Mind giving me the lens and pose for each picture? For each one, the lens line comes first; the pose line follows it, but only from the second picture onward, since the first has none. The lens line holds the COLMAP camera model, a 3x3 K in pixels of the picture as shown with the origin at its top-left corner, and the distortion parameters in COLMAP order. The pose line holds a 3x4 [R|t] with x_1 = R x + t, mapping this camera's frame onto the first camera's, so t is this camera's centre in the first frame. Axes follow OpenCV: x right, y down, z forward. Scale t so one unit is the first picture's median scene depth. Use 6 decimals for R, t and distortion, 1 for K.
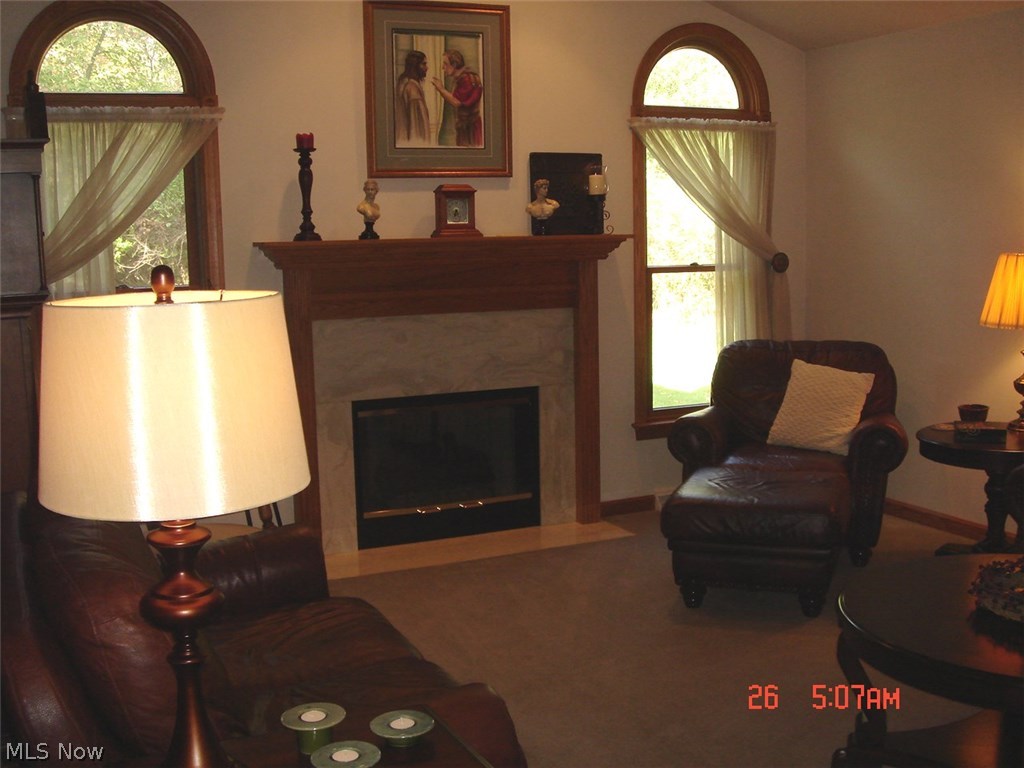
lens RADIAL K [[1198.0, 0, 512.0], [0, 1198.0, 384.0], [0, 0, 1]] dist [-0.120967, -0.008906]
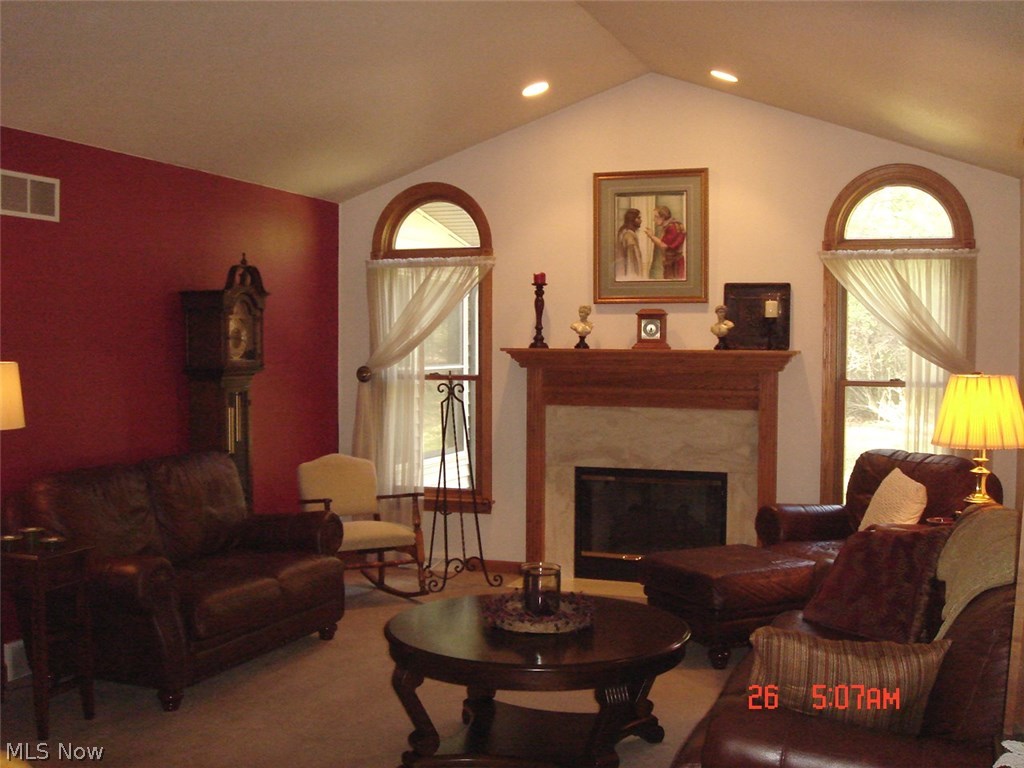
lens RADIAL K [[1198.0, 0, 512.0], [0, 1198.0, 384.0], [0, 0, 1]] dist [-0.120967, -0.008906]
pose [[0.700449, 0.049250, -0.712001, 0.775163], [-0.109610, 0.993204, -0.039130, -0.017493], [0.705235, 0.105451, 0.701087, -0.015537]]
